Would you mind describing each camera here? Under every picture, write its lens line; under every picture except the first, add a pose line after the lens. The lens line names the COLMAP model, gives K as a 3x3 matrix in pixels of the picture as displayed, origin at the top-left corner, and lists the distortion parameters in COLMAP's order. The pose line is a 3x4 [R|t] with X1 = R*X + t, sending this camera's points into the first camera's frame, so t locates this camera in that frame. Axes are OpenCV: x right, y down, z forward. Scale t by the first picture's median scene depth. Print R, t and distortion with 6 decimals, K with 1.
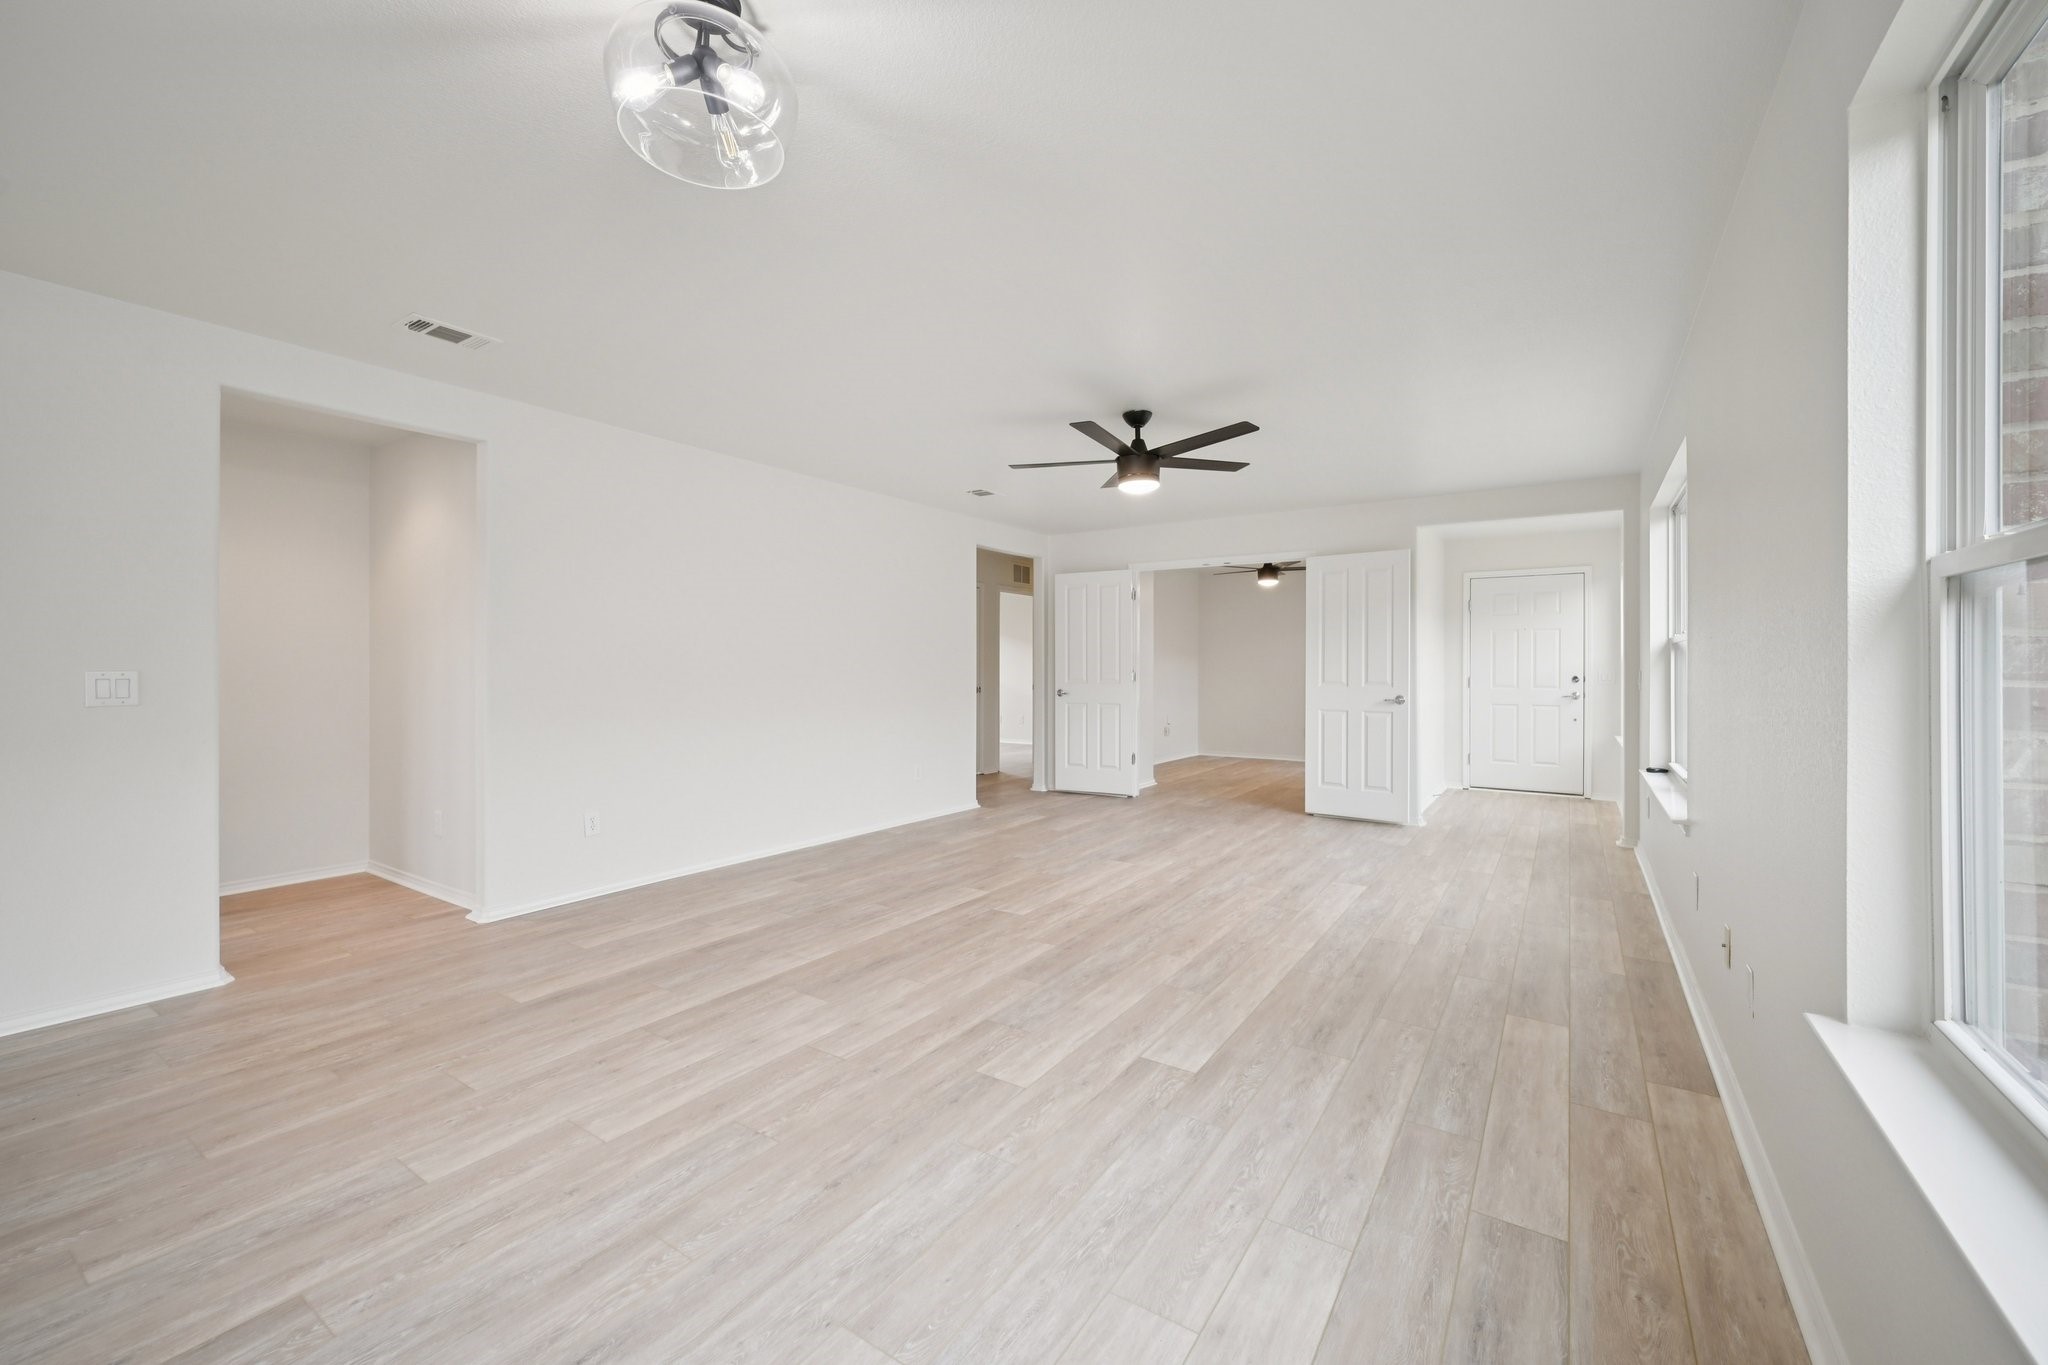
lens RADIAL K [[809.5, 0, 1021.0], [0, 809.5, 680.4], [0, 0, 1]] dist [-0.000424, -0.000409]
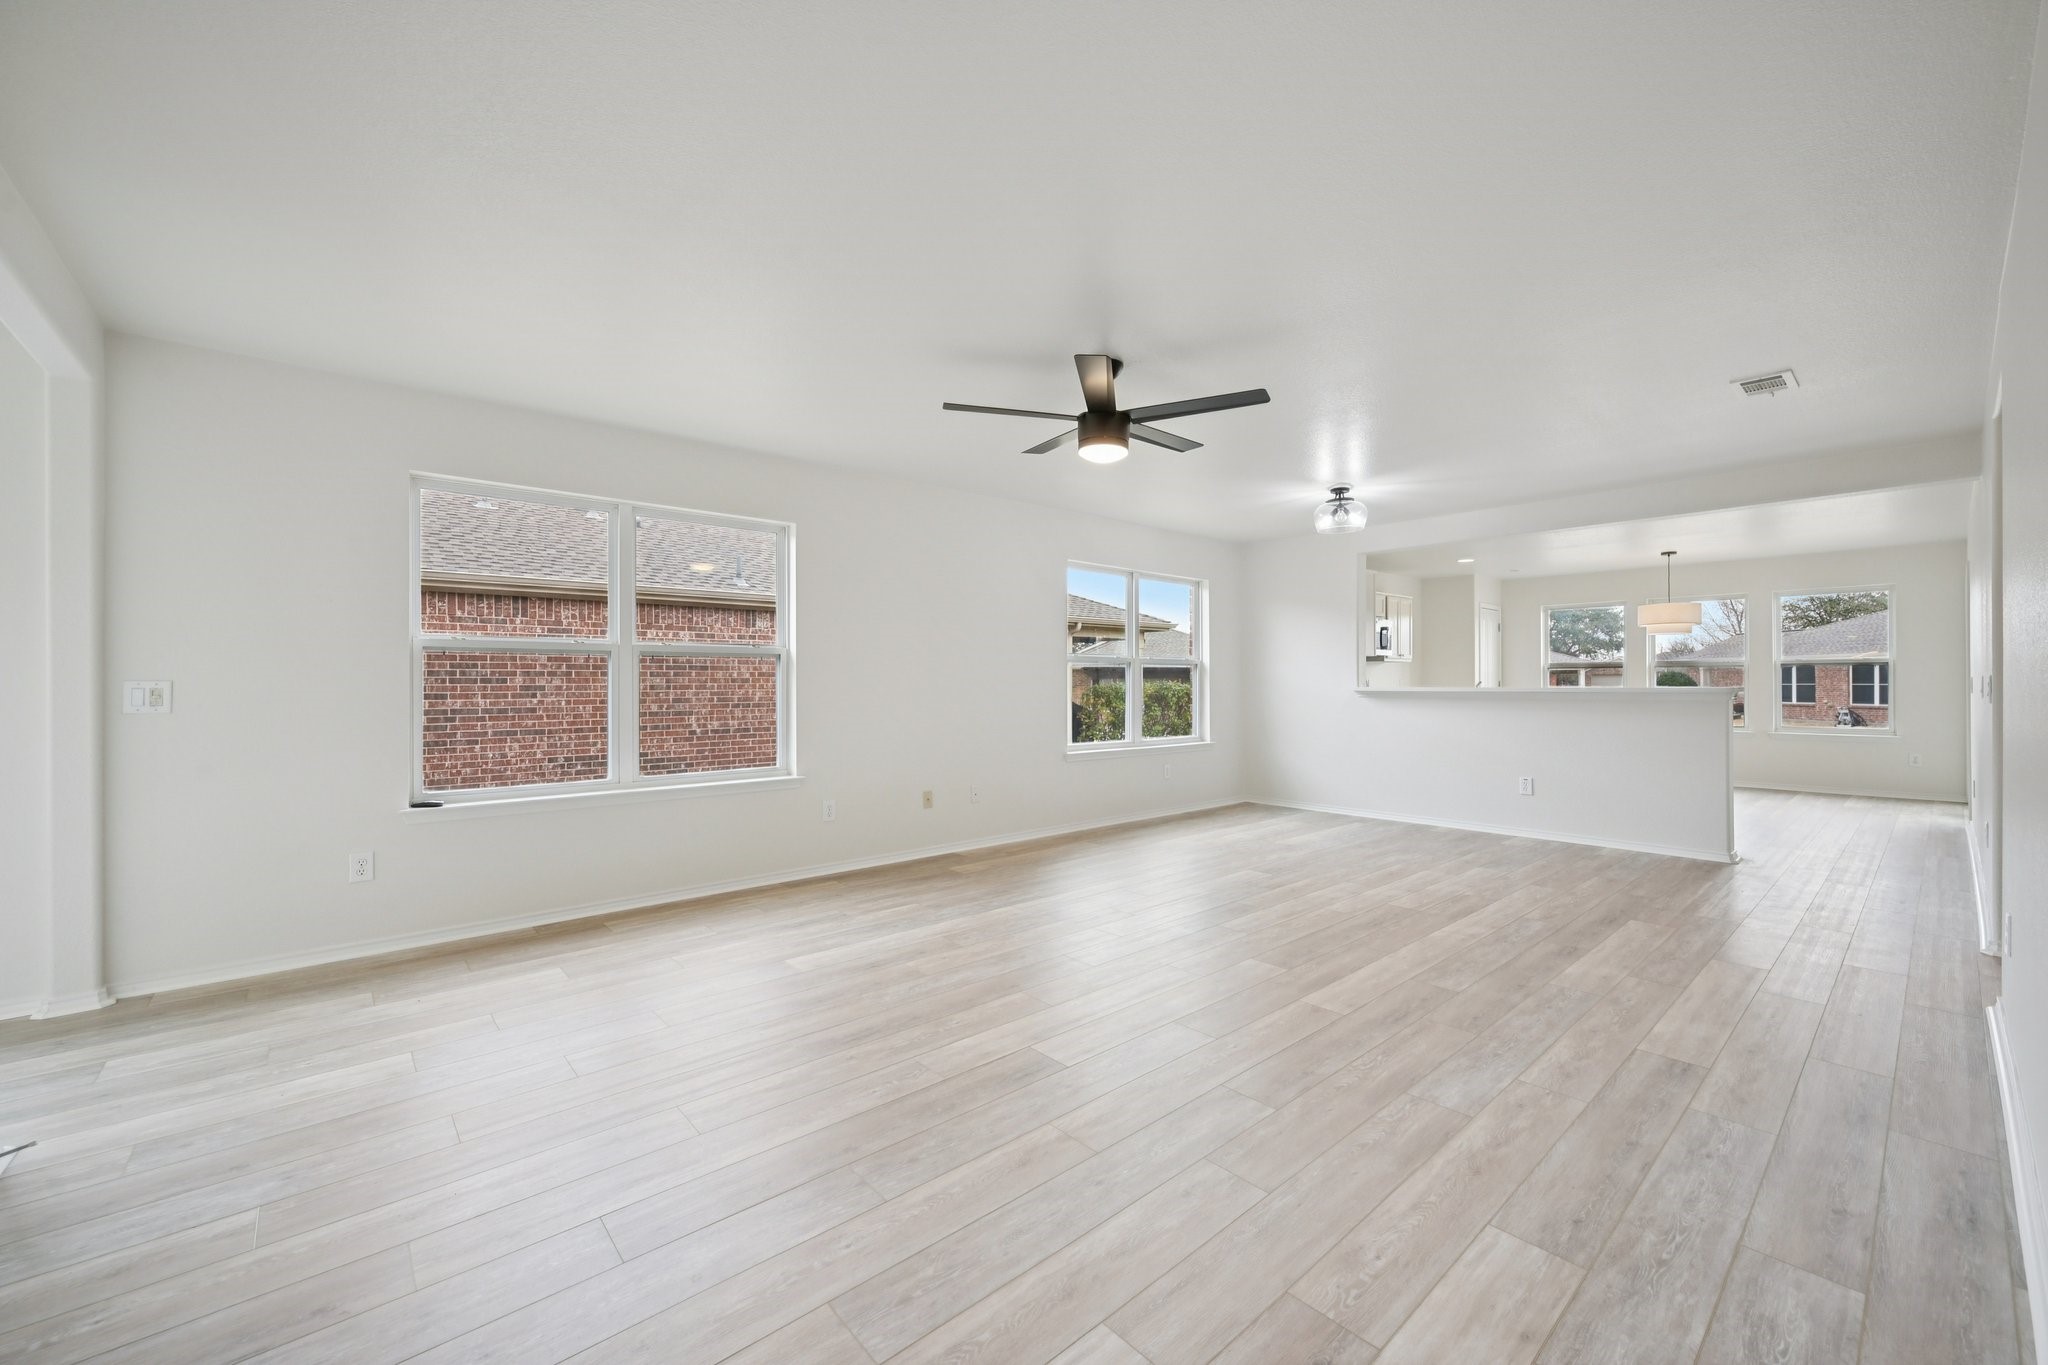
lens RADIAL K [[809.5, 0, 1040.1], [0, 809.5, 675.1], [0, 0, 1]] dist [-0.000424, -0.000409]
pose [[-0.969441, 0.004639, 0.245281, 0.007175], [0.006559, 0.999954, 0.007009, -0.024270], [-0.245237, 0.008404, -0.969427, 2.185810]]
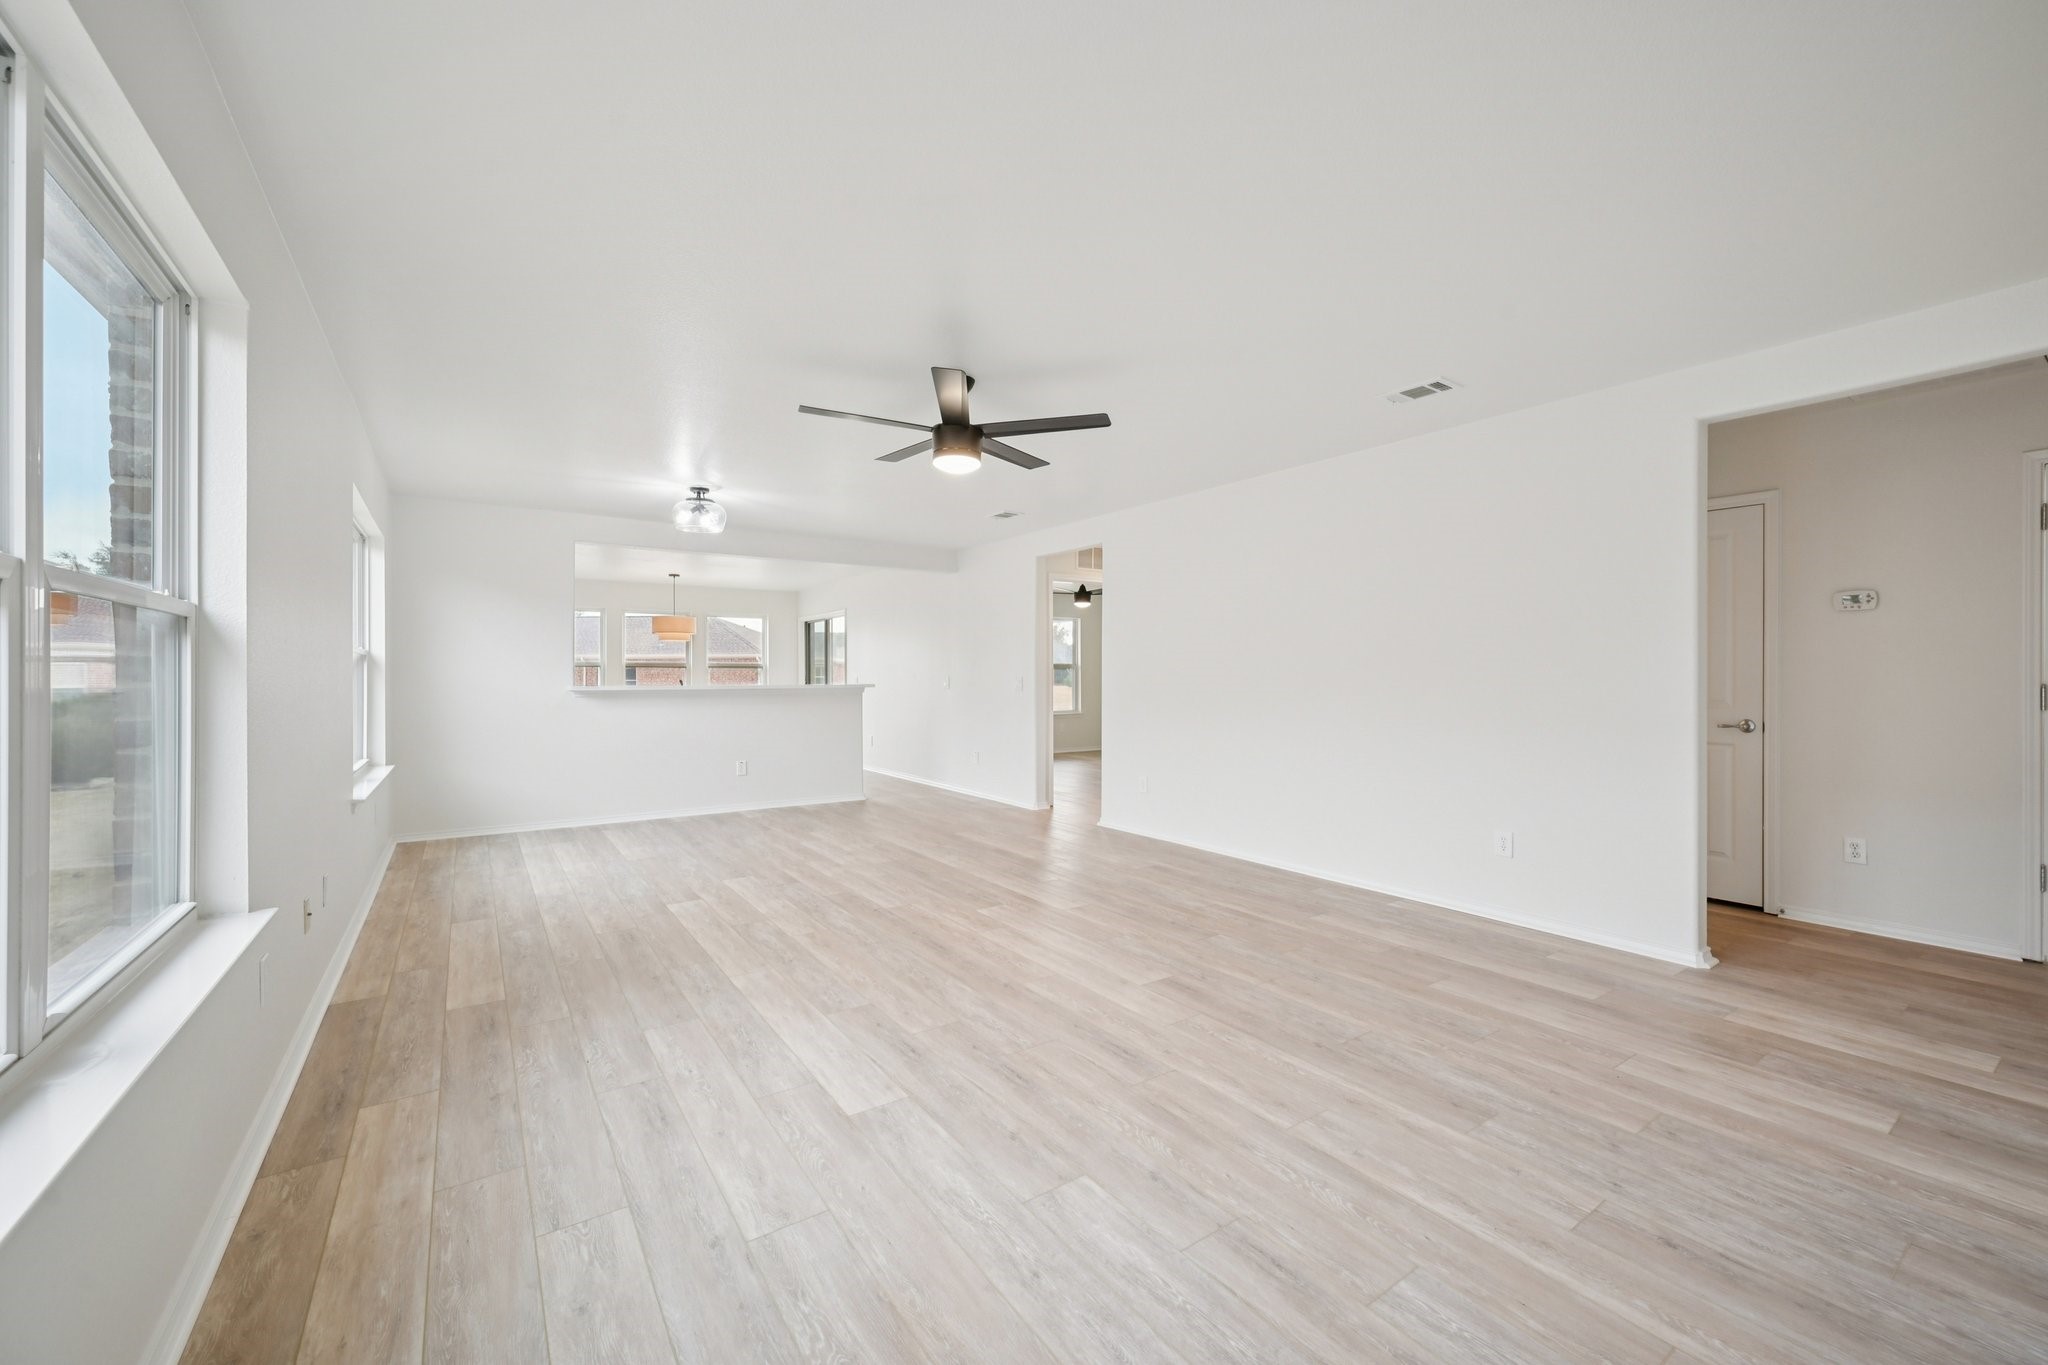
lens RADIAL K [[809.5, 0, 1028.4], [0, 809.5, 669.8], [0, 0, 1]] dist [-0.000424, -0.000409]
pose [[-0.360505, -0.007843, -0.932724, 1.110196], [-0.014543, 0.999890, -0.002787, -0.023891], [0.932644, 0.012560, -0.360579, 1.663231]]
